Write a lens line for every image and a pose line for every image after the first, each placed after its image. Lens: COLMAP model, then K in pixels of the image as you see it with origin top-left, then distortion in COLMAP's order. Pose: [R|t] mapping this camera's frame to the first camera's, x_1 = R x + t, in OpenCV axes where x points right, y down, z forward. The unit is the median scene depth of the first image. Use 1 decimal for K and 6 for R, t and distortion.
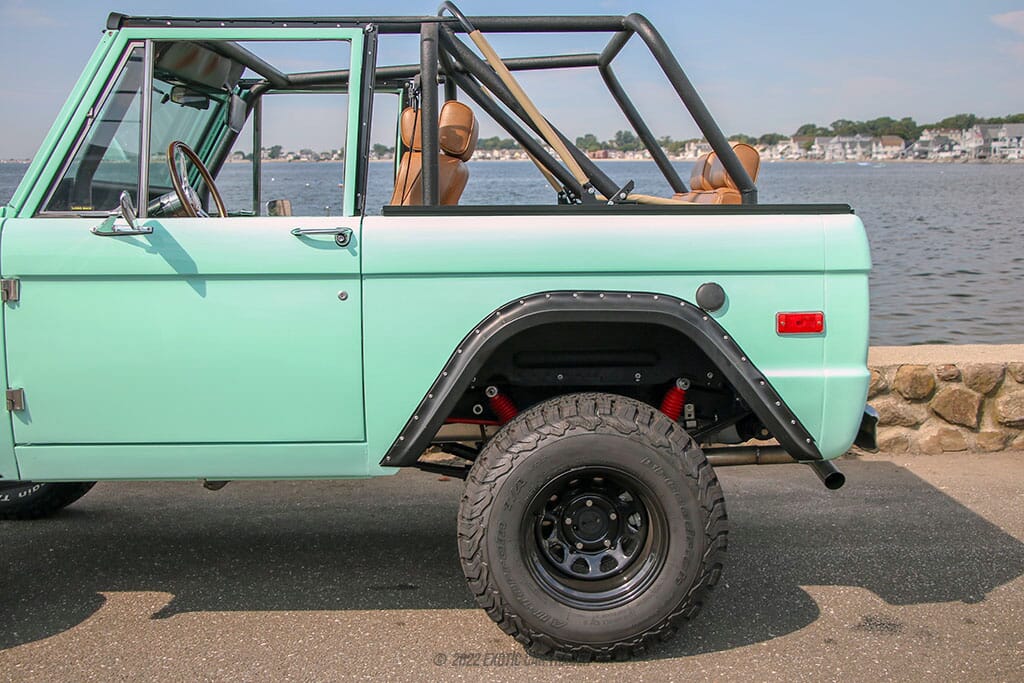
lens RADIAL K [[1046.1, 0, 512.0], [0, 1046.1, 341.5], [0, 0, 1]] dist [-0.017881, 0.015668]
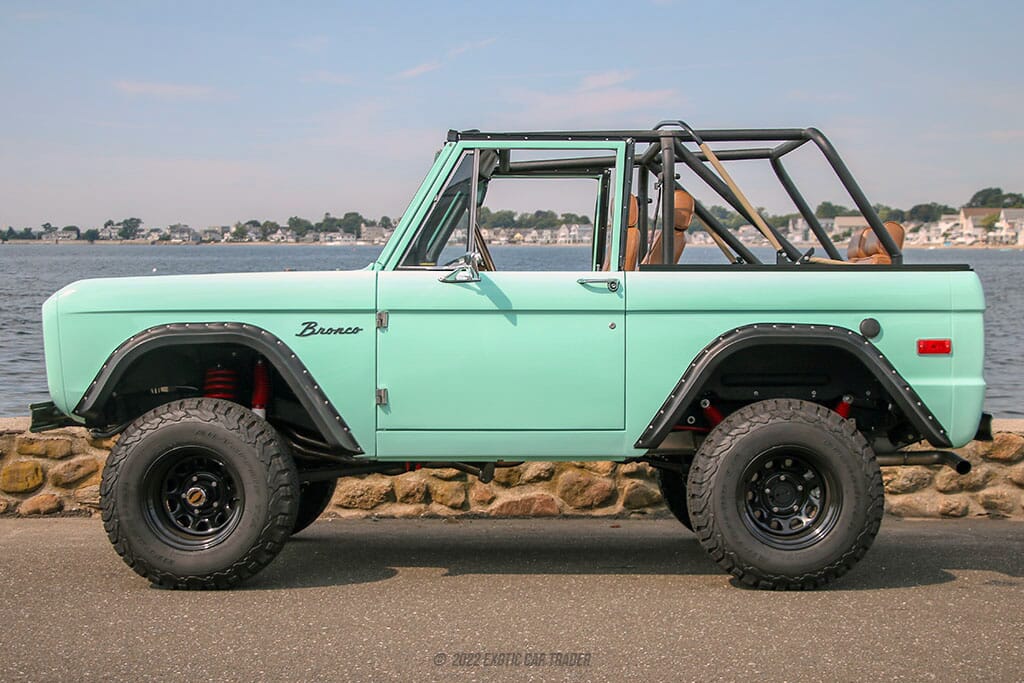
lens RADIAL K [[1613.9, 0, 508.7], [0, 1613.9, 372.1], [0, 0, 1]] dist [-0.003217, 0.825283]
pose [[0.999904, 0.007329, -0.011750, -0.275241], [-0.008378, 0.995735, -0.091877, 0.222699], [0.011026, 0.091966, 0.995701, -1.191472]]
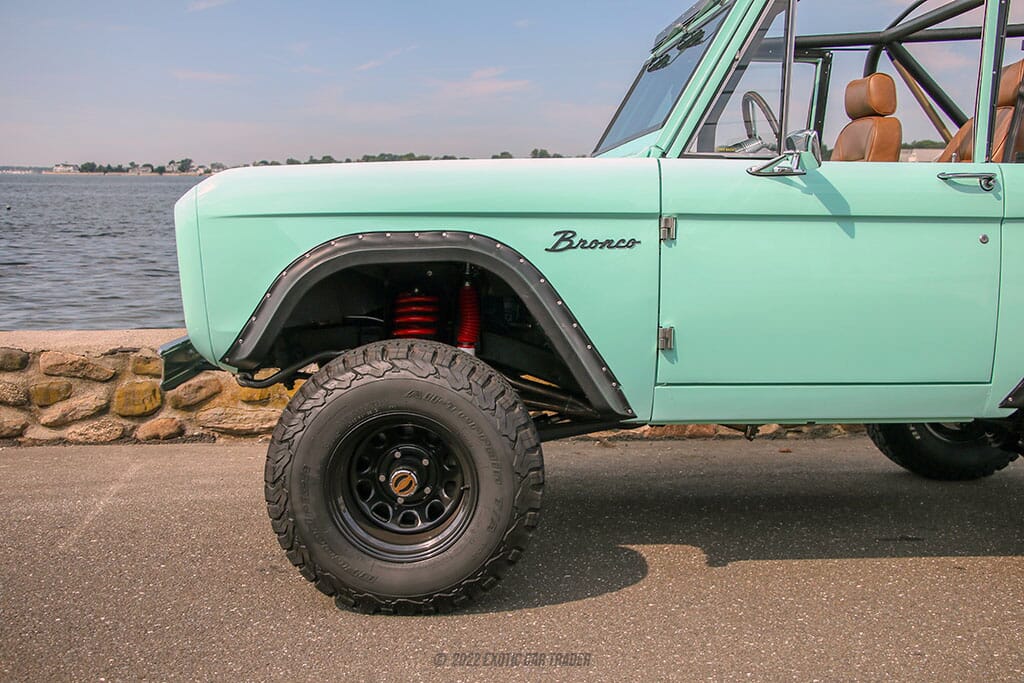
lens RADIAL K [[1046.1, 0, 512.0], [0, 1046.1, 341.5], [0, 0, 1]] dist [-0.017881, 0.015668]
pose [[0.998387, 0.006716, 0.056381, -0.676694], [-0.005904, 0.999877, -0.014550, 0.074088], [-0.056472, 0.014194, 0.998303, 0.005499]]
